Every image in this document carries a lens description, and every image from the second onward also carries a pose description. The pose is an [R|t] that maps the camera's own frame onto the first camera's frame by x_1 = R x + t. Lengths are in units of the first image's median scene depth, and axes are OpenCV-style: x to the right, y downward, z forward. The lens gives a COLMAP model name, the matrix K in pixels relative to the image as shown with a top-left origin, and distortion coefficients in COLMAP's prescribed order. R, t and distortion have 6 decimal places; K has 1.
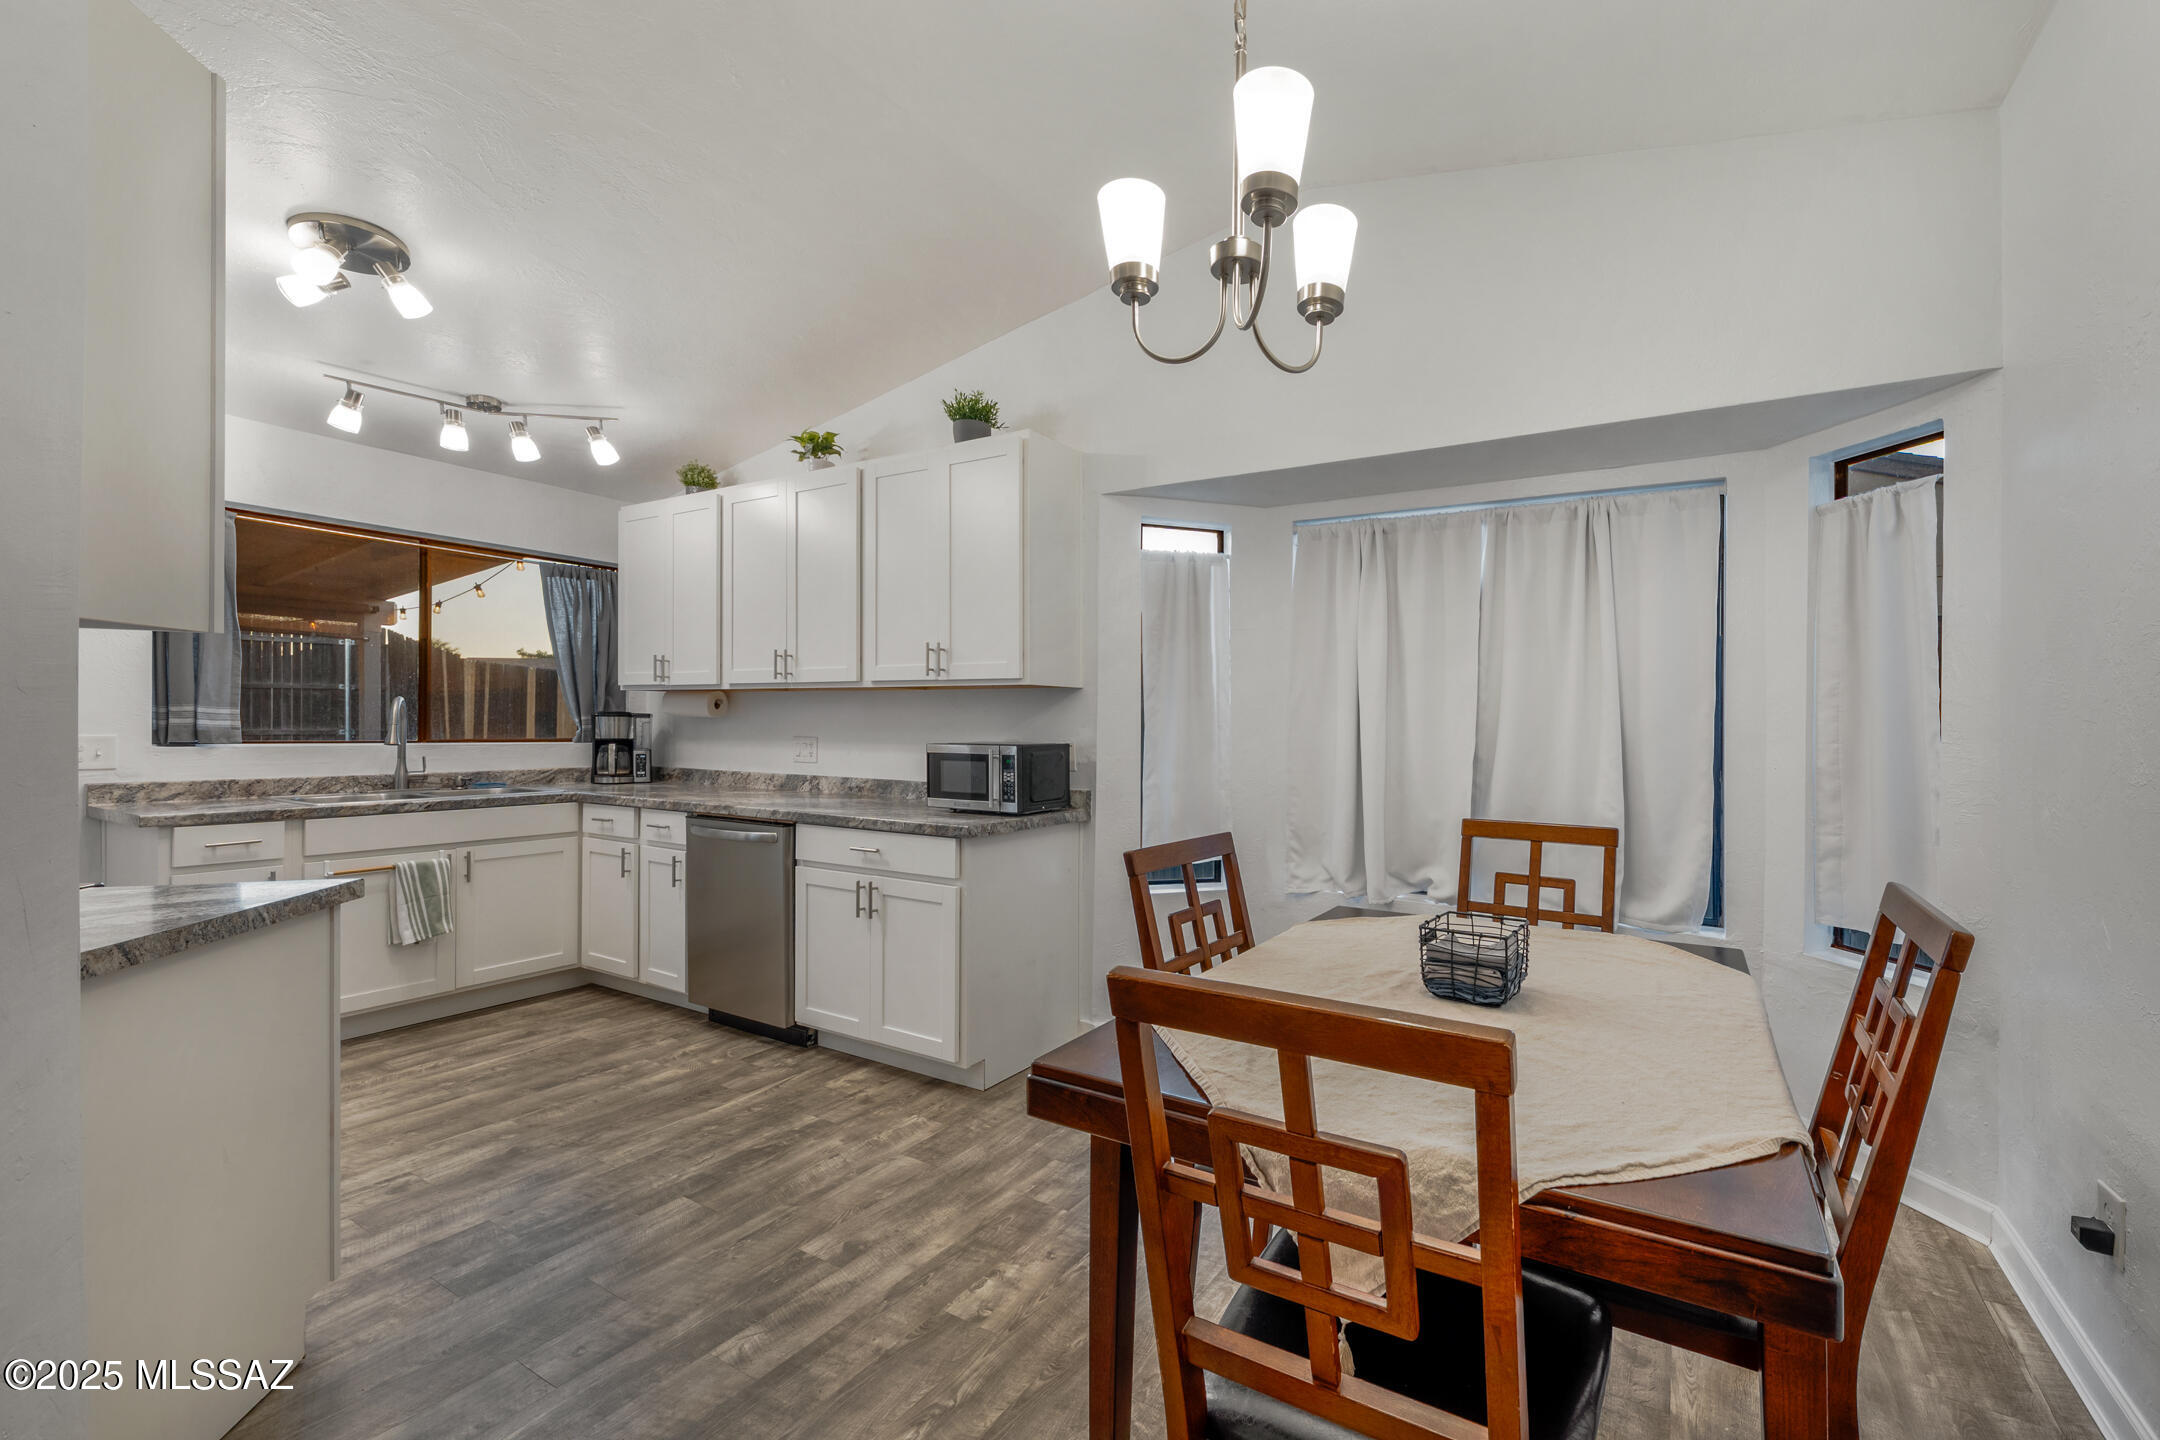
lens RADIAL K [[738.4, 0, 1090.7], [0, 738.4, 716.0], [0, 0, 1]] dist [0.011328, -0.000006]
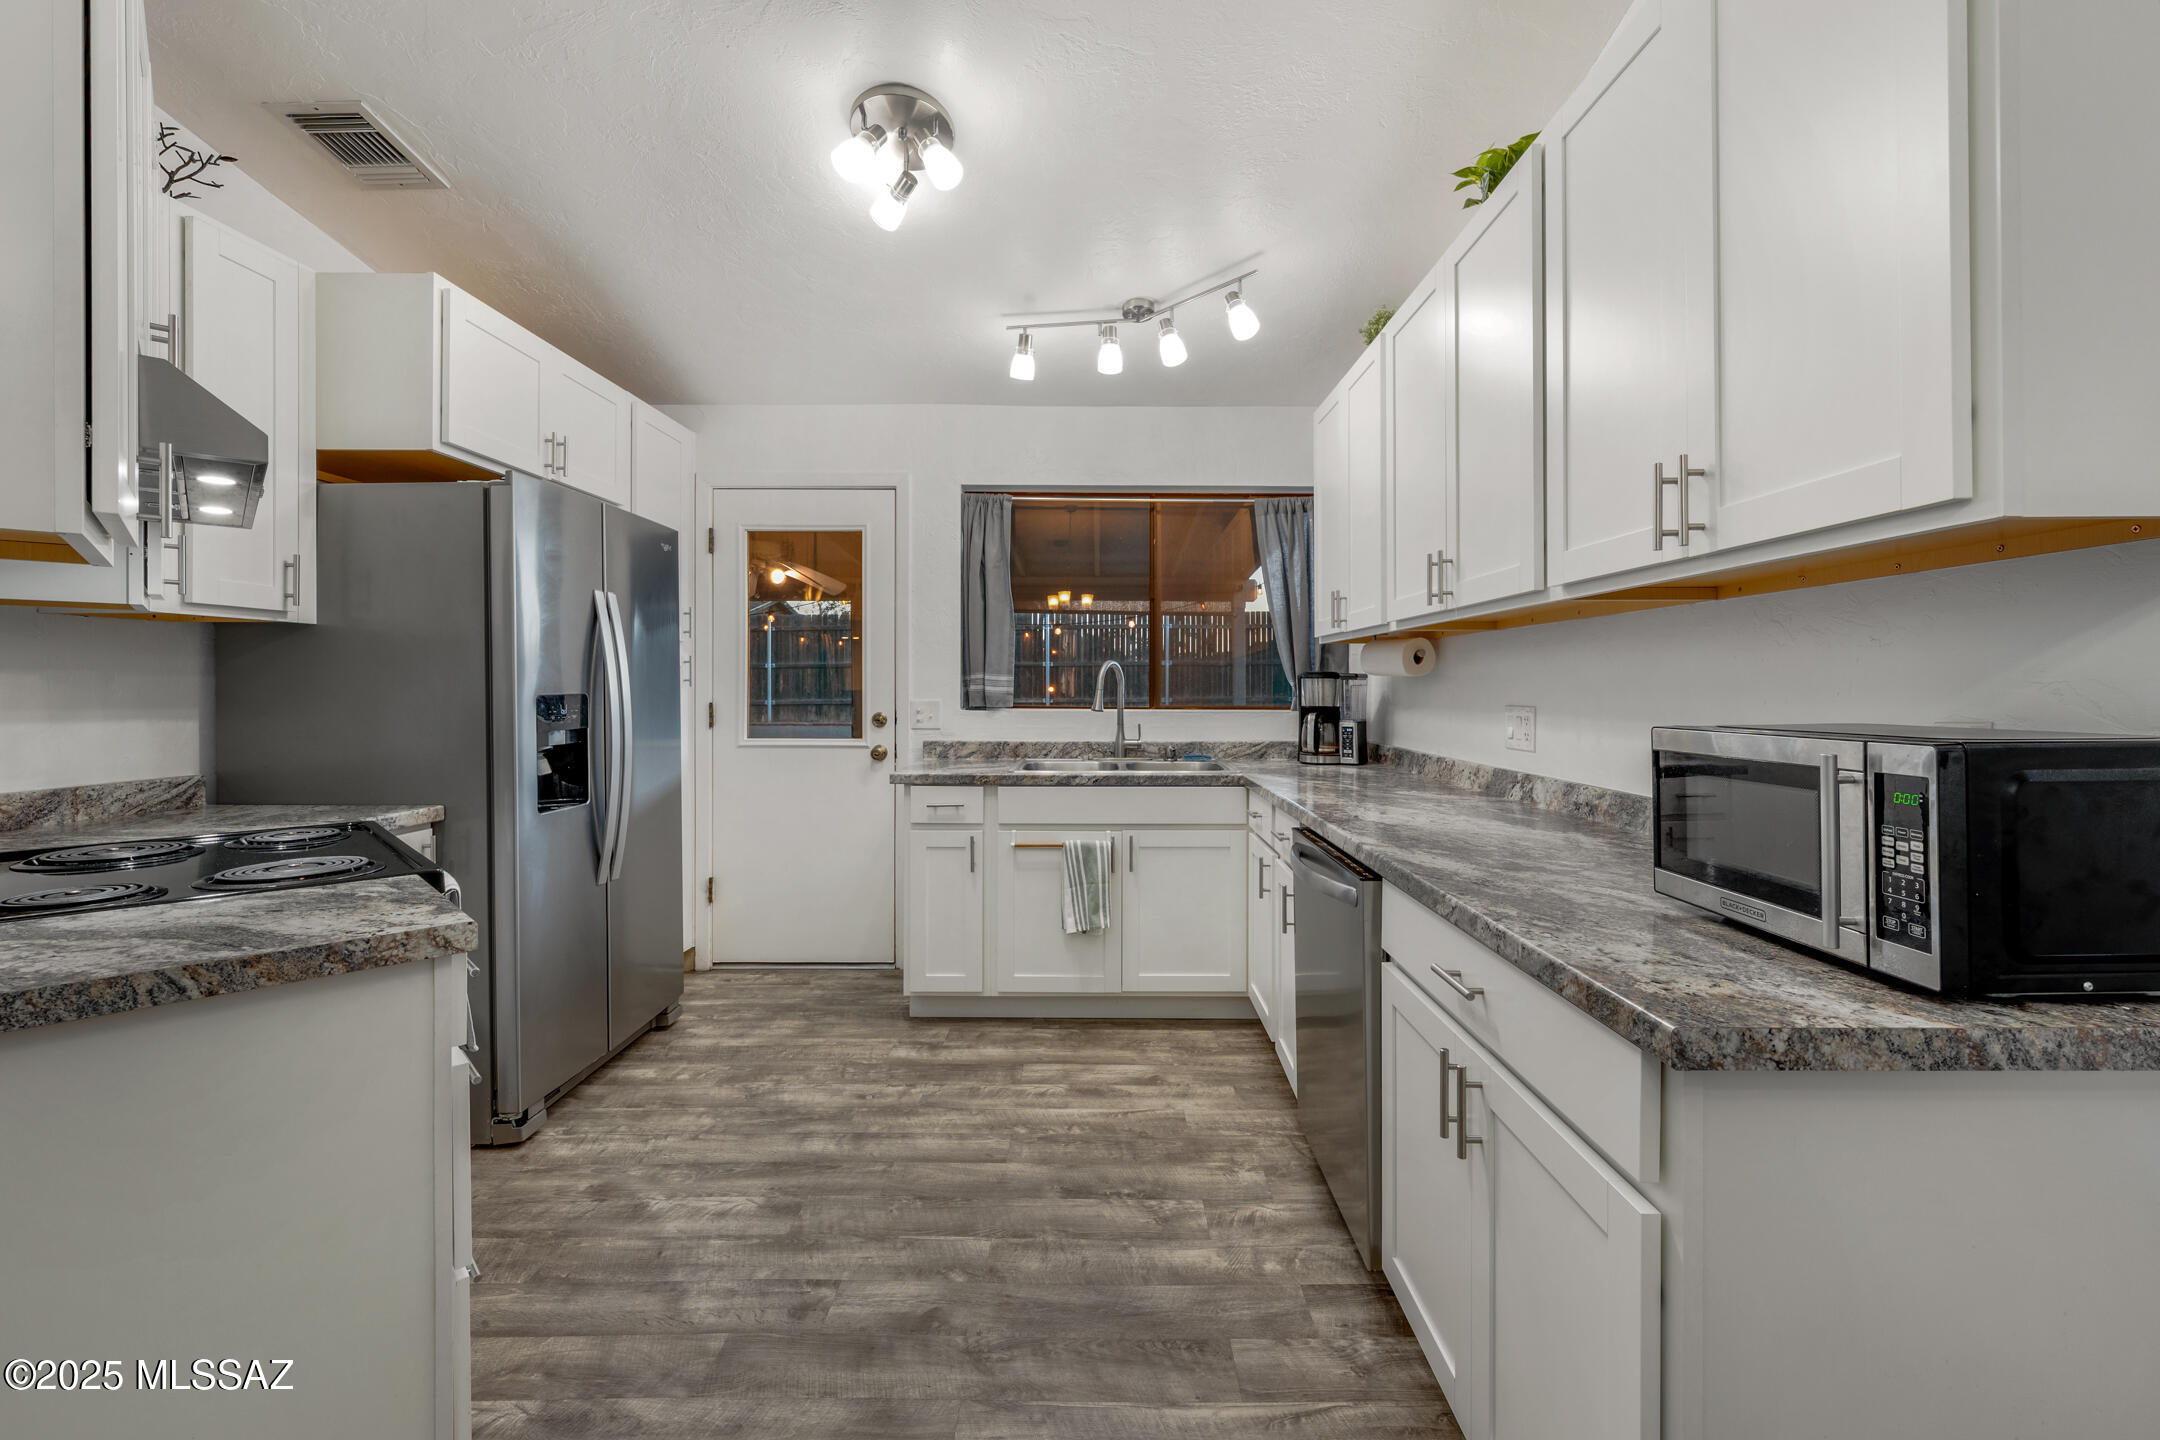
lens RADIAL K [[929.3, 0, 1079.4], [0, 929.3, 690.0], [0, 0, 1]] dist [-0.000037, -0.000227]
pose [[0.597621, -0.006687, -0.801751, -0.008696], [0.016016, 0.999865, 0.003599, 0.008945], [0.801619, -0.014991, 0.597648, 0.334348]]
